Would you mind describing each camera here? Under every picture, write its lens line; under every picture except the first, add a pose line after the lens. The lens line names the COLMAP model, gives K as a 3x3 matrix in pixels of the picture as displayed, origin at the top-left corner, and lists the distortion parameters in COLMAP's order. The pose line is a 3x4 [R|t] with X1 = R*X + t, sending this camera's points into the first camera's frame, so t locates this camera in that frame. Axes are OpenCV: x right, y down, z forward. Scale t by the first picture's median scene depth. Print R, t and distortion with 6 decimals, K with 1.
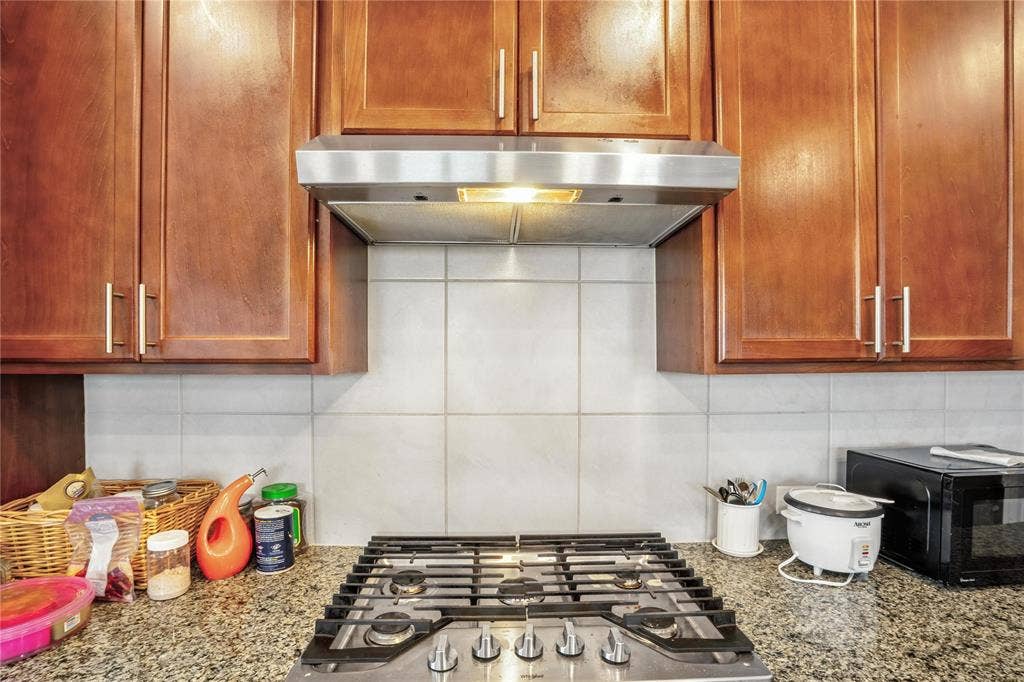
lens RADIAL K [[498.5, 0, 510.8], [0, 498.5, 362.4], [0, 0, 1]] dist [0.000159, 0.000057]
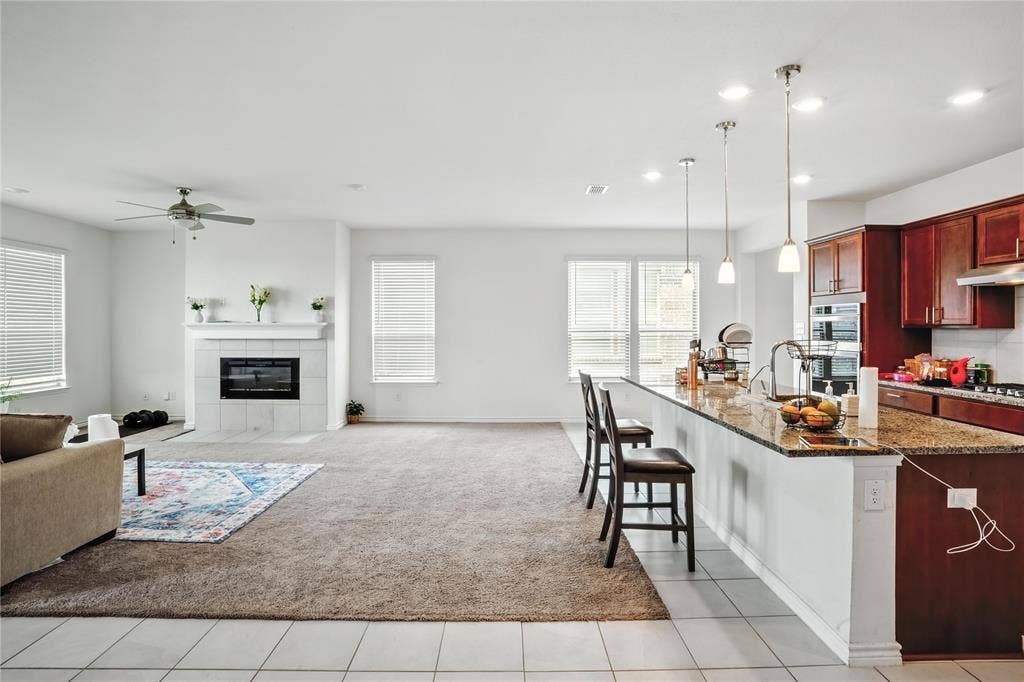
lens RADIAL K [[503.0, 0, 510.8], [0, 503.0, 326.0], [0, 0, 1]] dist [-0.066756, 0.025512]
pose [[-0.024695, -0.000644, -0.999695, 2.766650], [0.000972, 0.999999, -0.000668, 0.003948], [0.999695, -0.000988, -0.024695, -1.983172]]
